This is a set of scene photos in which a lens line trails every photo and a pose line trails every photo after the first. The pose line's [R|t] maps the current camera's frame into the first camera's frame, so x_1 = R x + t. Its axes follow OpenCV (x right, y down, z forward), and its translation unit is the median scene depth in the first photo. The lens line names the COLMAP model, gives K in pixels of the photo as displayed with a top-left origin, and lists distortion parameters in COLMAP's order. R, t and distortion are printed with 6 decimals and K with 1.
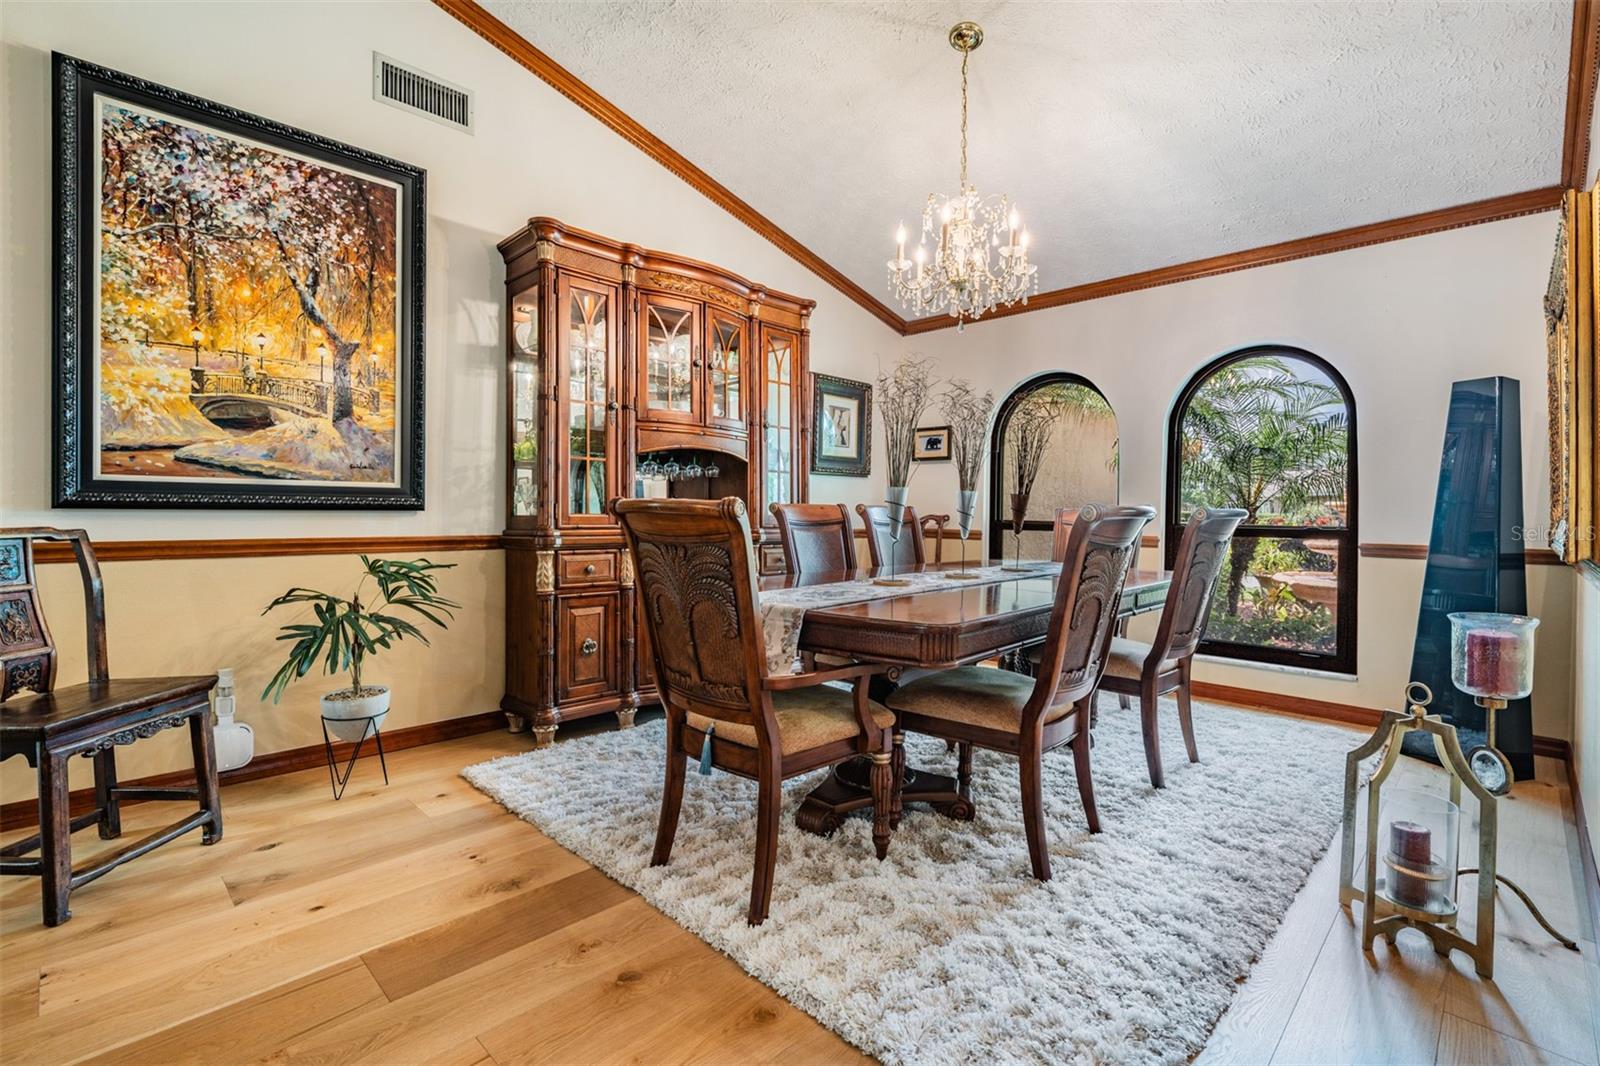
lens RADIAL K [[720.2, 0, 797.7], [0, 720.2, 523.6], [0, 0, 1]] dist [0.003255, -0.000535]
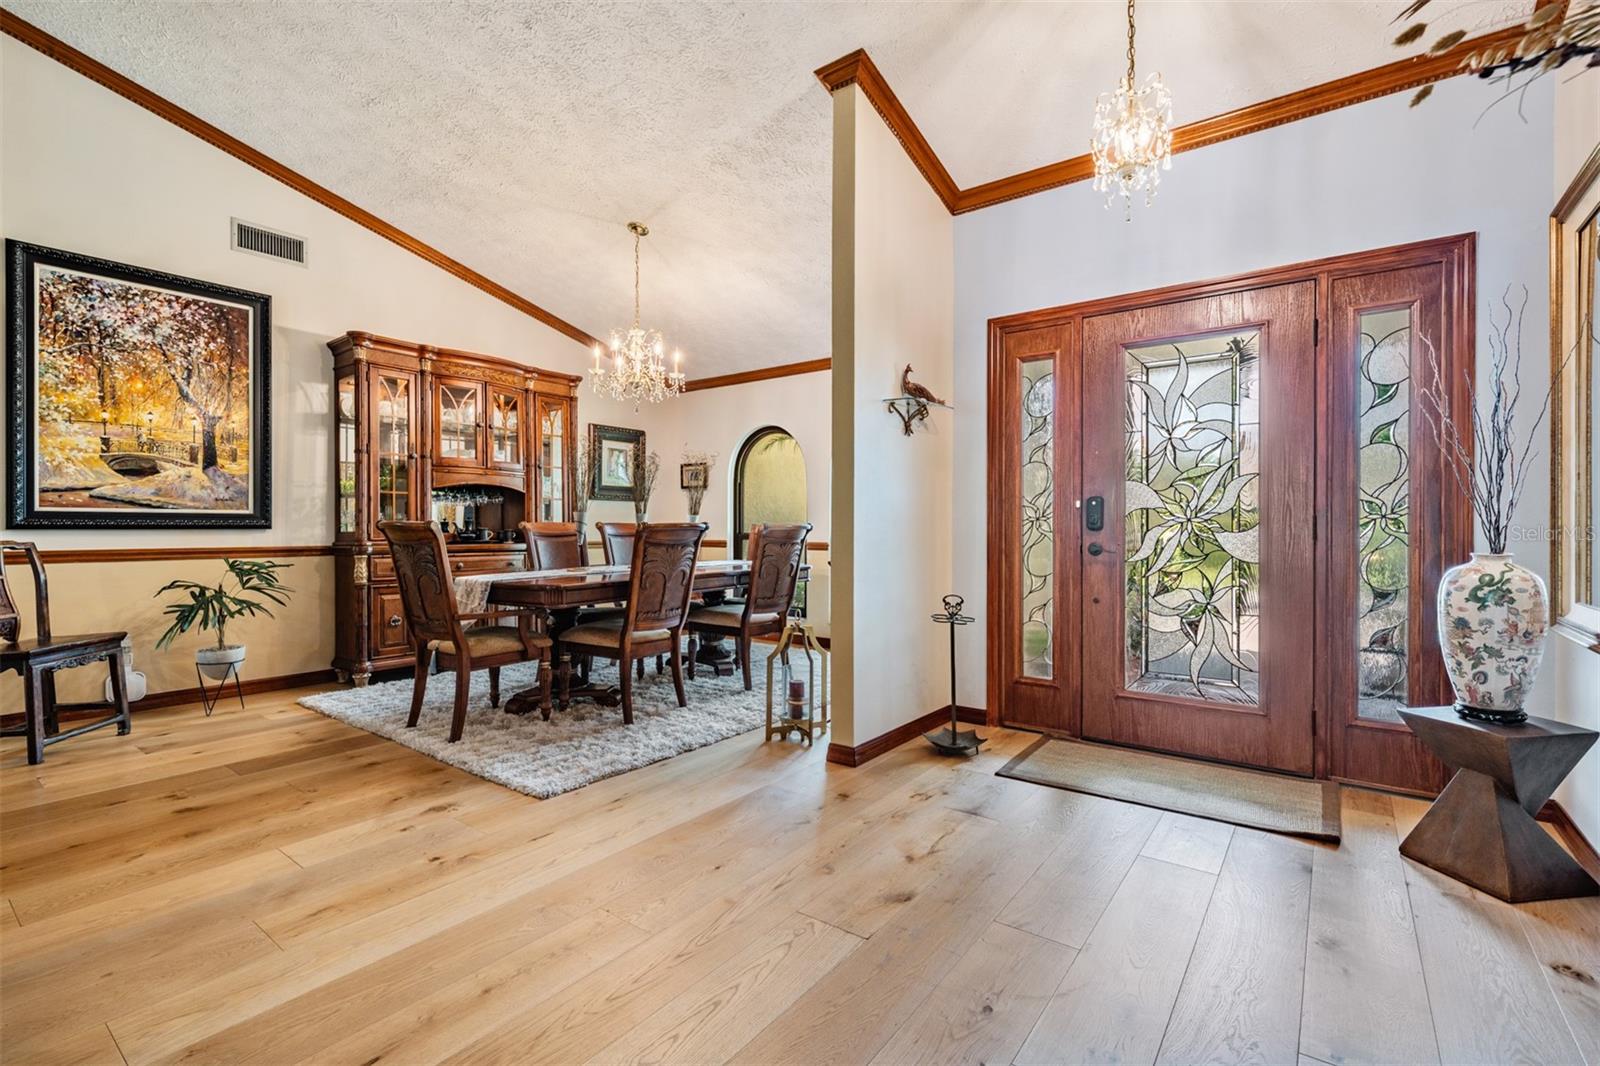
lens RADIAL K [[720.2, 0, 802.0], [0, 720.2, 534.6], [0, 0, 1]] dist [0.003255, -0.000535]
pose [[0.991547, -0.010029, 0.129359, 0.403884], [0.010902, 0.999922, -0.006047, 0.015638], [-0.129288, 0.007406, 0.991579, -0.661342]]
